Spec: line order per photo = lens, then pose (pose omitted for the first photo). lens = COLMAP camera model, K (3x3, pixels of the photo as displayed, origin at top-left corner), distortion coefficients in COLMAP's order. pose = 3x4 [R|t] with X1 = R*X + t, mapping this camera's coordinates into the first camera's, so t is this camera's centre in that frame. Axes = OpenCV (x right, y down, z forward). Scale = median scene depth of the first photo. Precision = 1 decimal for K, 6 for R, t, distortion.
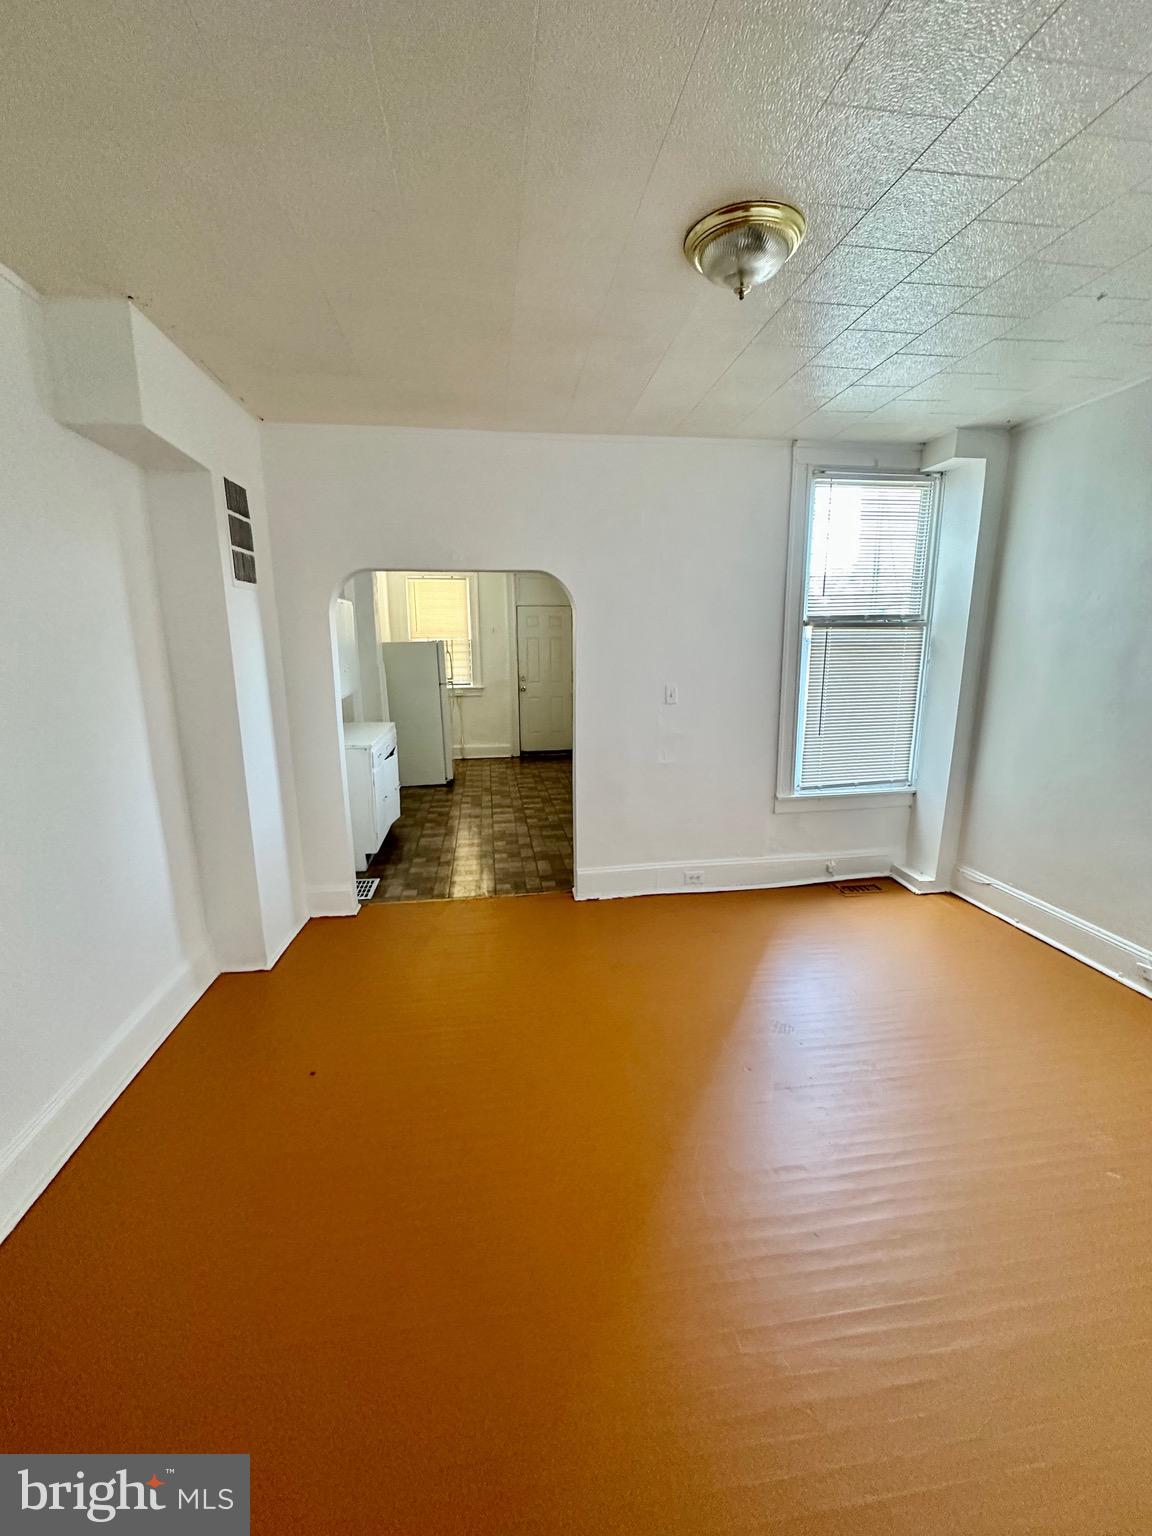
lens RADIAL K [[616.5, 0, 575.7], [0, 616.5, 766.3], [0, 0, 1]] dist [-0.007975, 0.000555]
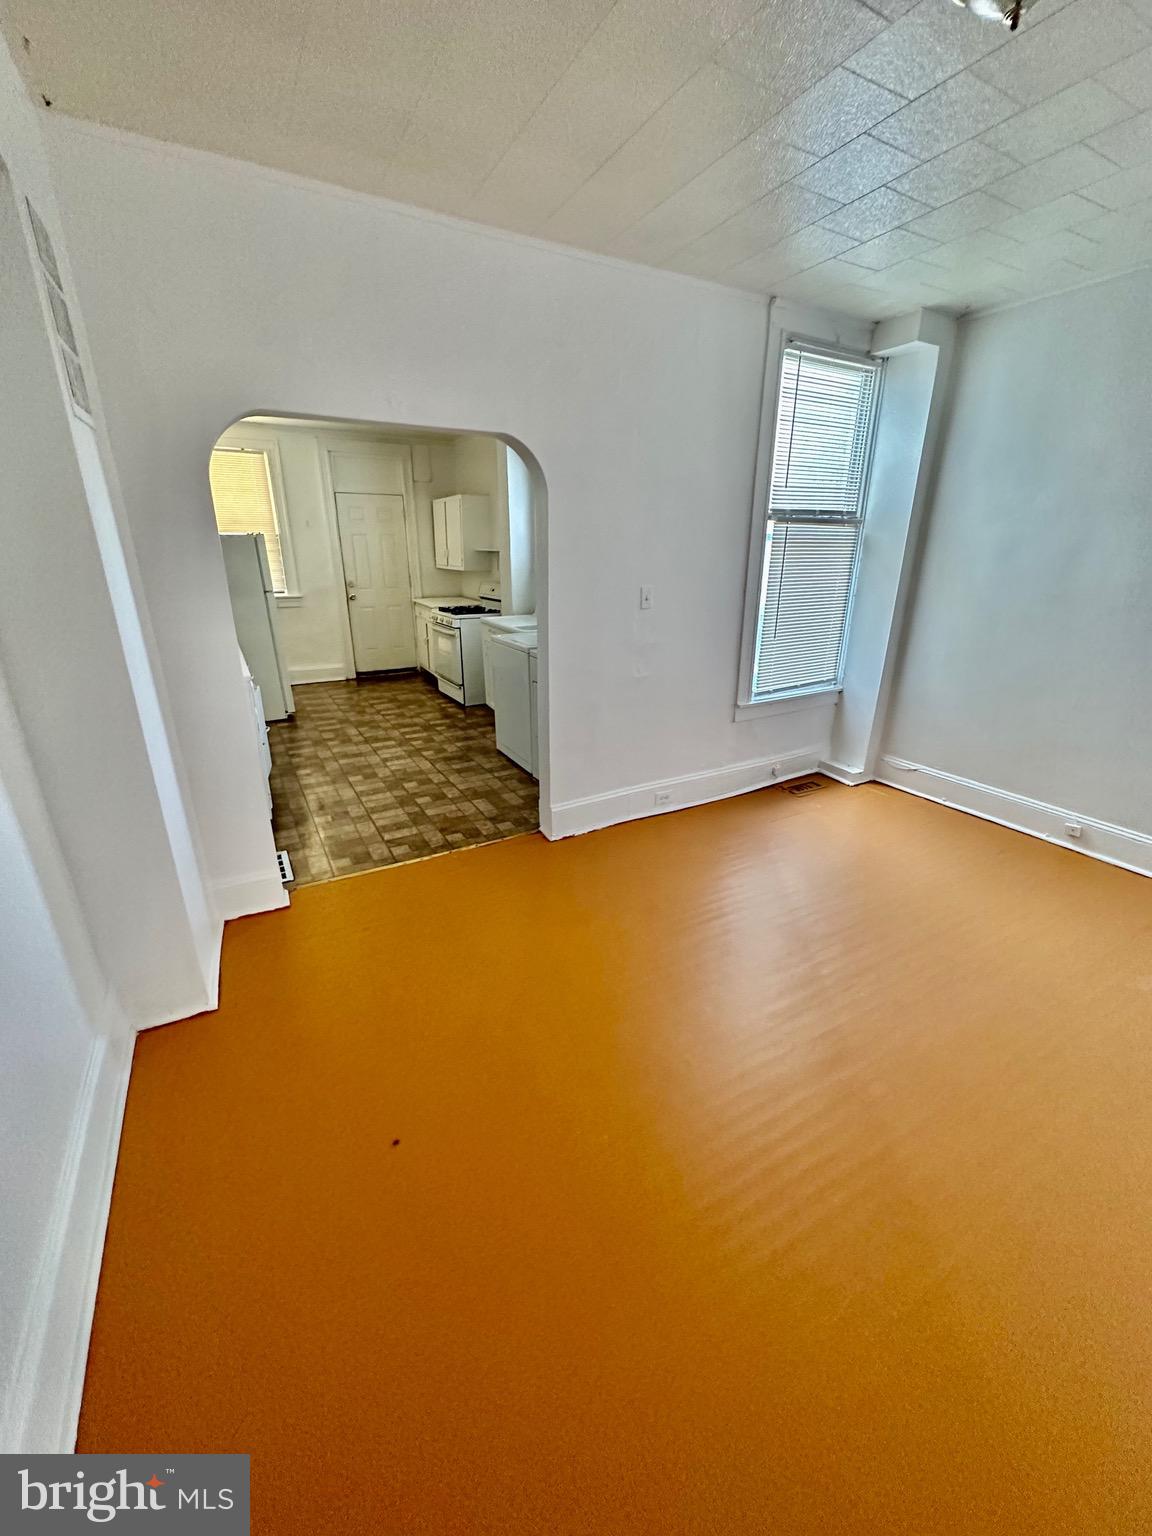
lens RADIAL K [[616.5, 0, 579.9], [0, 616.5, 769.2], [0, 0, 1]] dist [-0.007975, 0.000555]
pose [[0.930879, -0.114139, 0.347040, -0.252937], [0.061150, 0.985220, 0.160008, -0.020893], [-0.360174, -0.127726, 0.924100, 0.183461]]
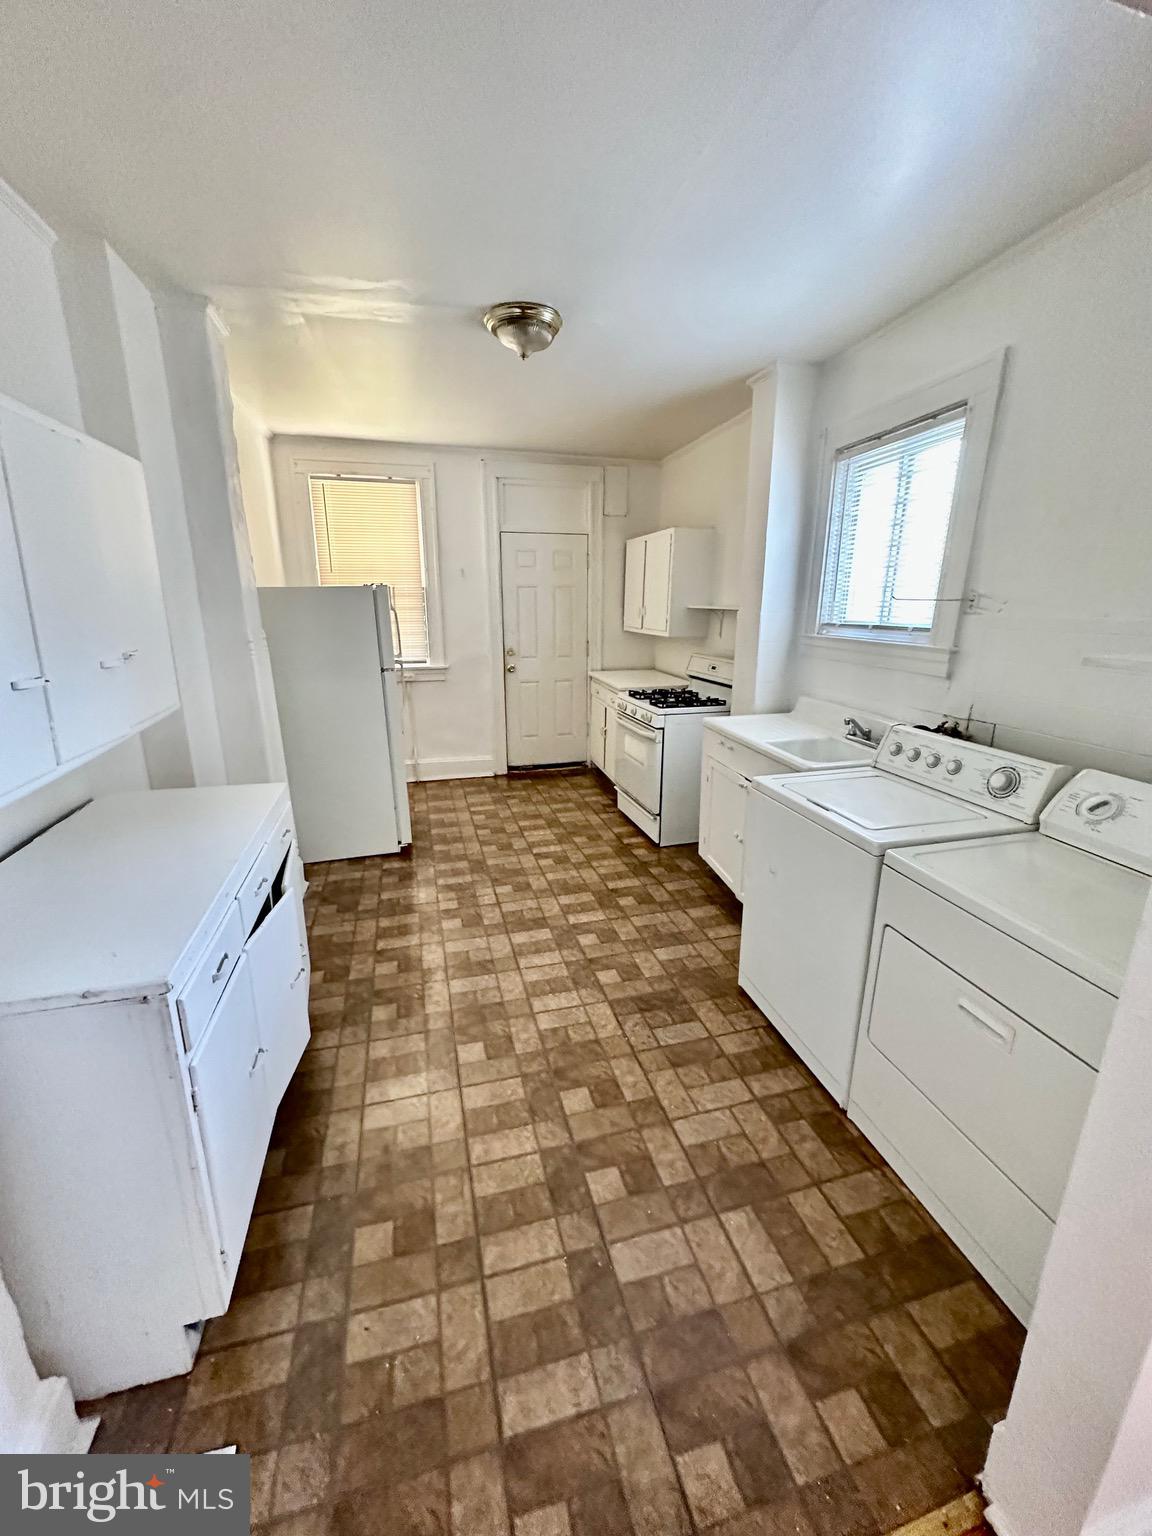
lens RADIAL K [[616.5, 0, 578.4], [0, 616.5, 770.8], [0, 0, 1]] dist [-0.007975, 0.000555]
pose [[0.992581, -0.025404, 0.118903, -0.209280], [0.016655, 0.997119, 0.074006, -0.147500], [-0.120441, -0.071476, 0.990144, 0.801325]]
